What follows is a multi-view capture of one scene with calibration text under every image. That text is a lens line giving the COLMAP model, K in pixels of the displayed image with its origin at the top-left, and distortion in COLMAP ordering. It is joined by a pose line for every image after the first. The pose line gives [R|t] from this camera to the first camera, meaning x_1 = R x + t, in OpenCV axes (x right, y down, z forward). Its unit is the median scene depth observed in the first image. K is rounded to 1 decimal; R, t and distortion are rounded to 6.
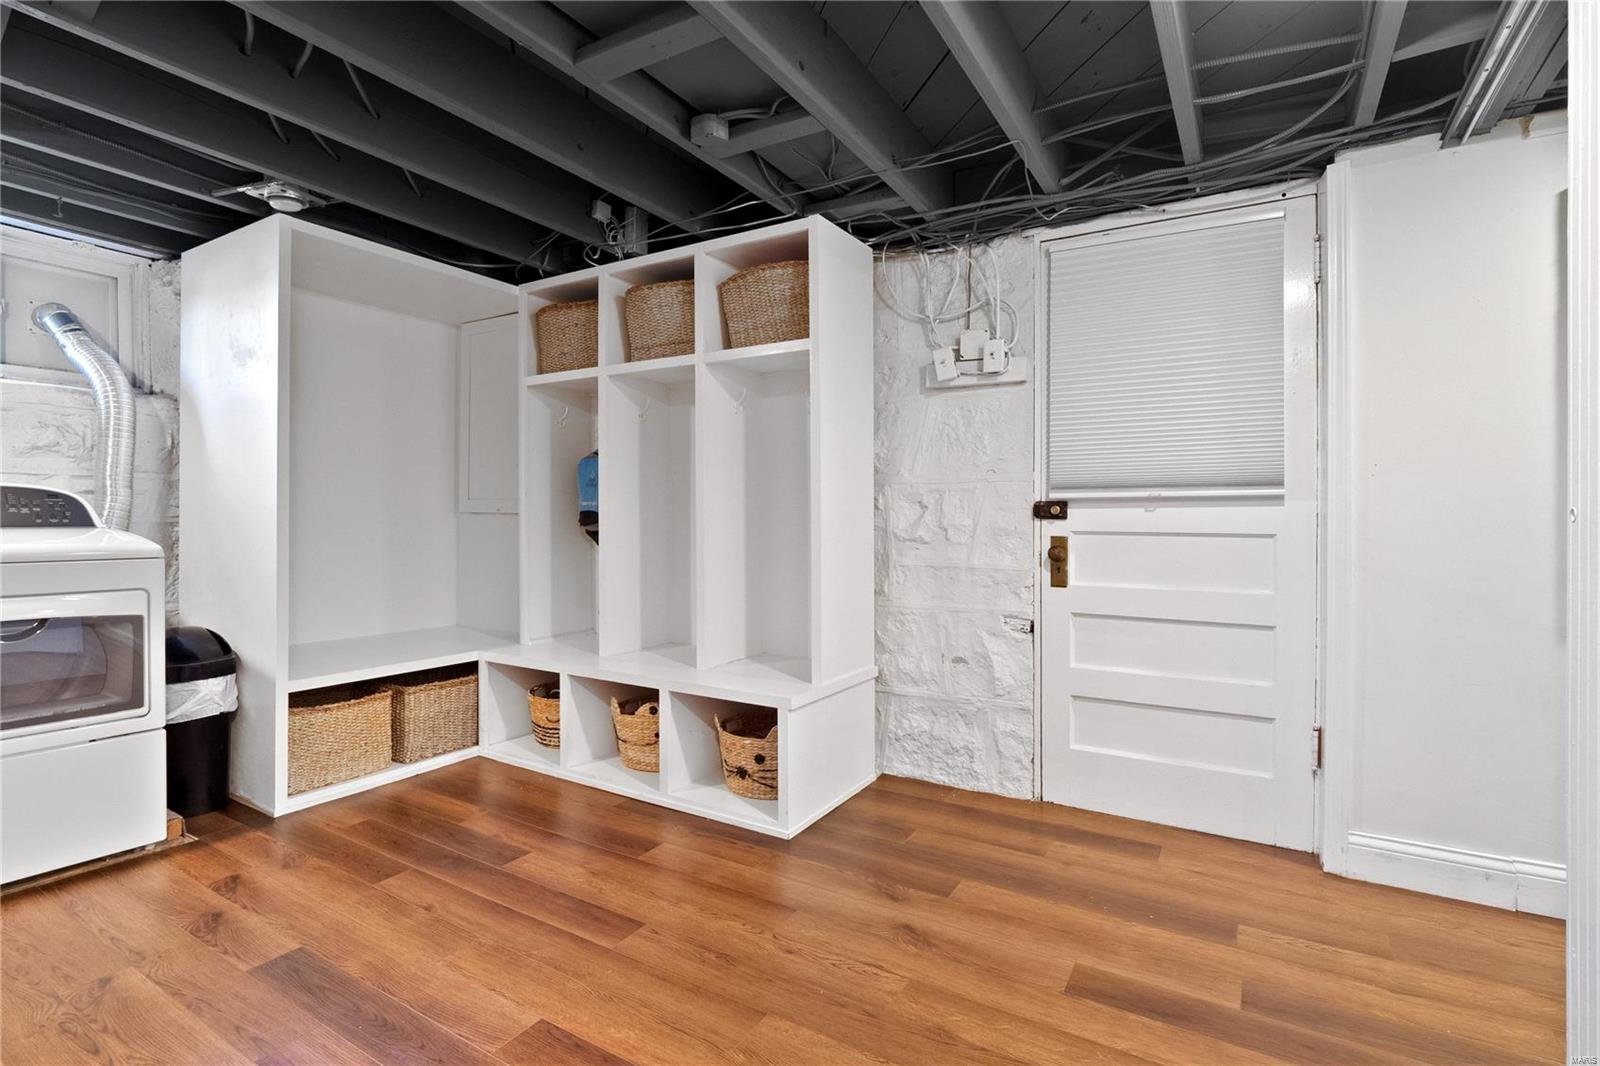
lens RADIAL K [[767.6, 0, 807.1], [0, 767.6, 523.7], [0, 0, 1]] dist [-0.017906, -0.000066]
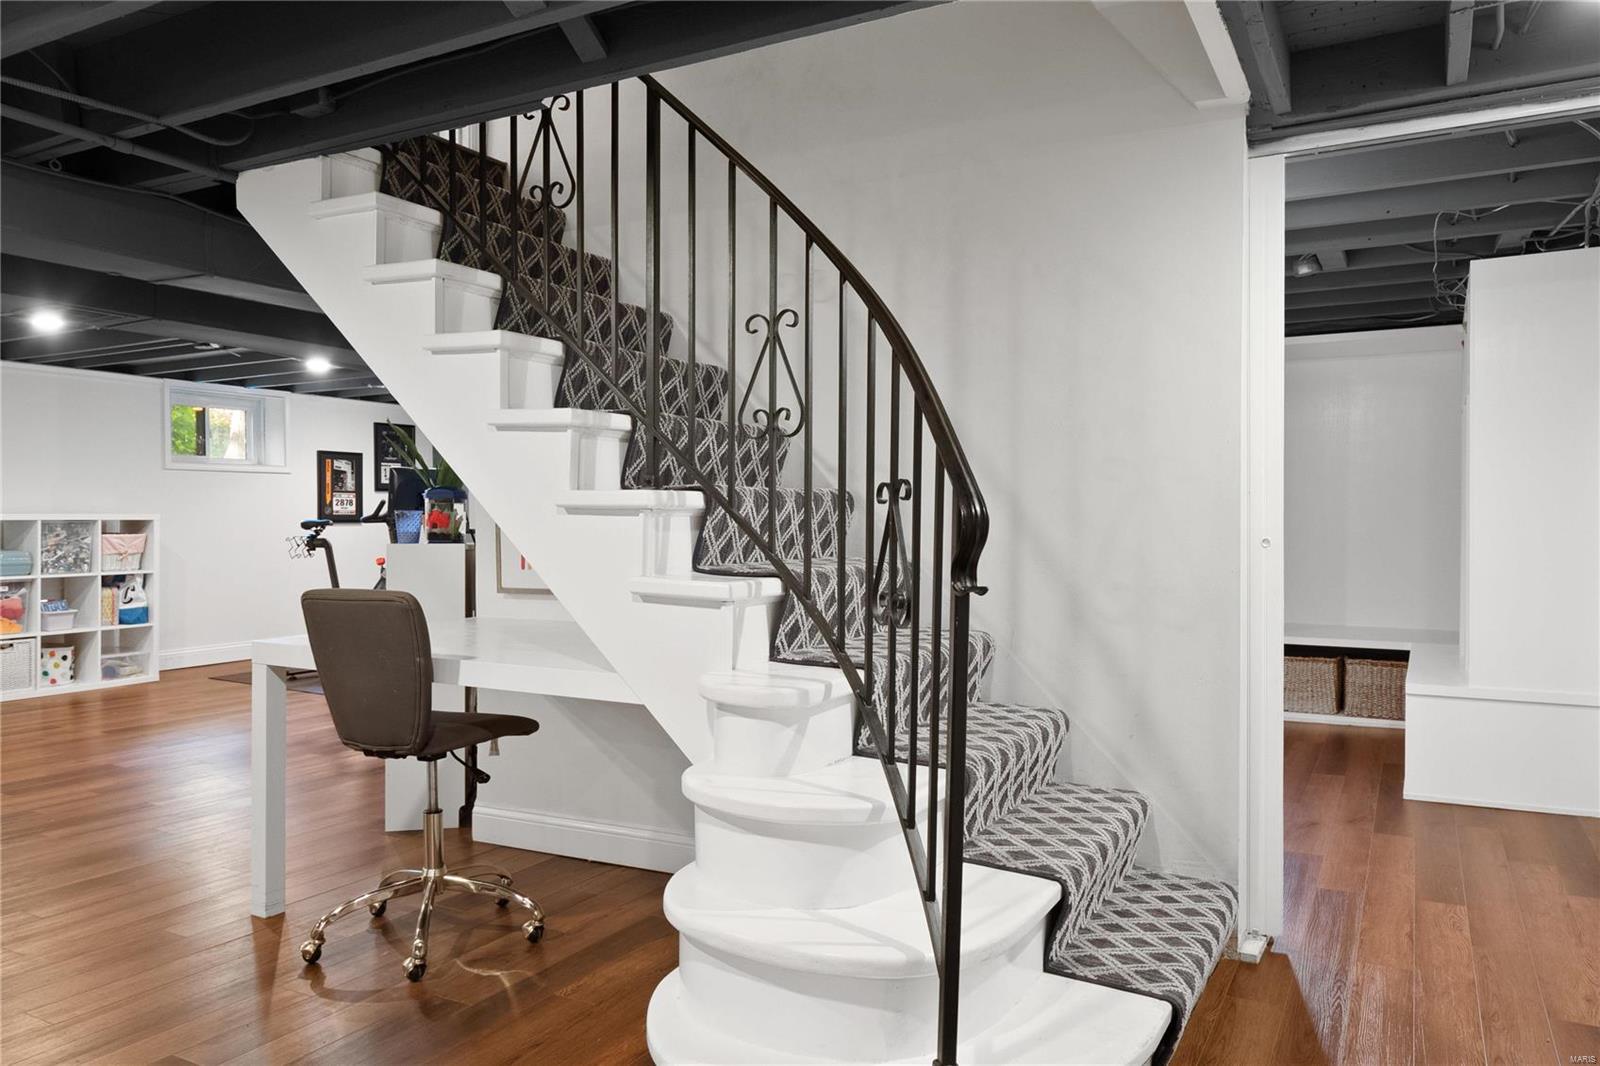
lens RADIAL K [[1103.0, 0, 800.0], [0, 1103.0, 533.0], [0, 0, 1]] dist [0.001319, 0.000389]
pose [[0.024098, 0.010232, -0.999657, 1.641259], [-0.016727, 0.999812, 0.009831, -0.009531], [0.999570, 0.016484, 0.024264, -0.007938]]
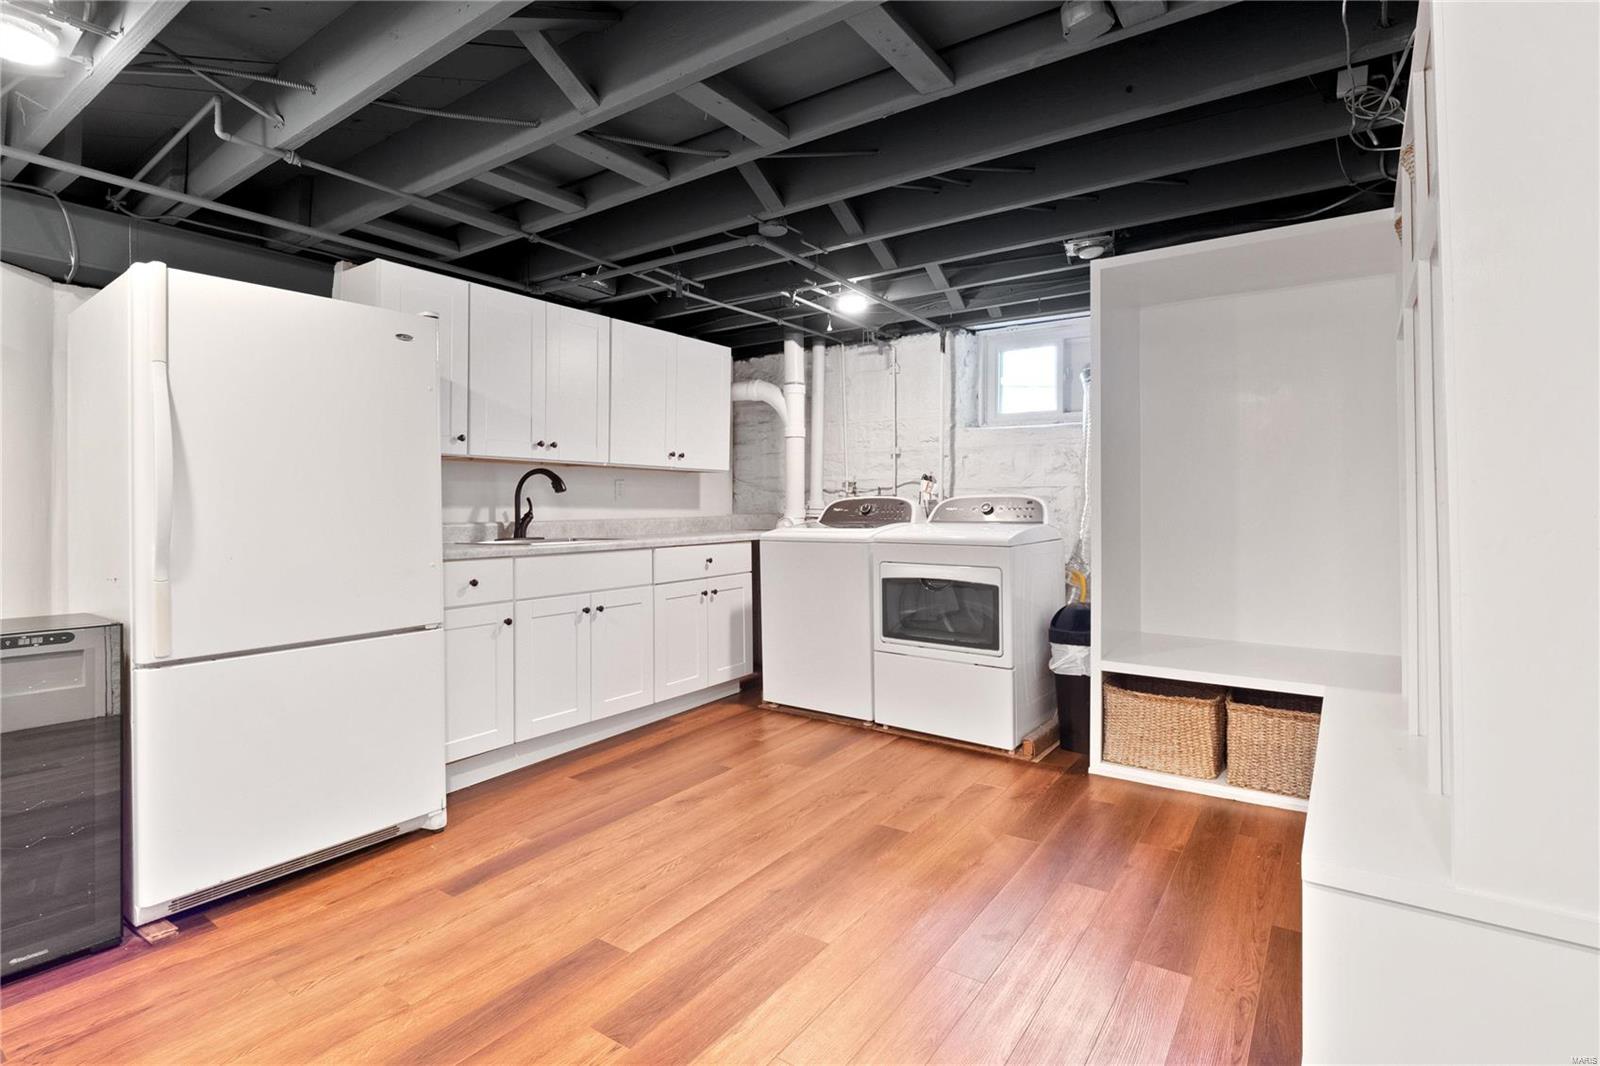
lens RADIAL K [[771.9, 0, 798.4], [0, 771.9, 501.0], [0, 0, 1]] dist [-0.002633, -0.000196]
pose [[-0.077841, -0.009886, -0.996917, 0.544070], [-0.007191, 0.999930, -0.009354, -0.021472], [0.996940, 0.006441, -0.077907, 0.652680]]
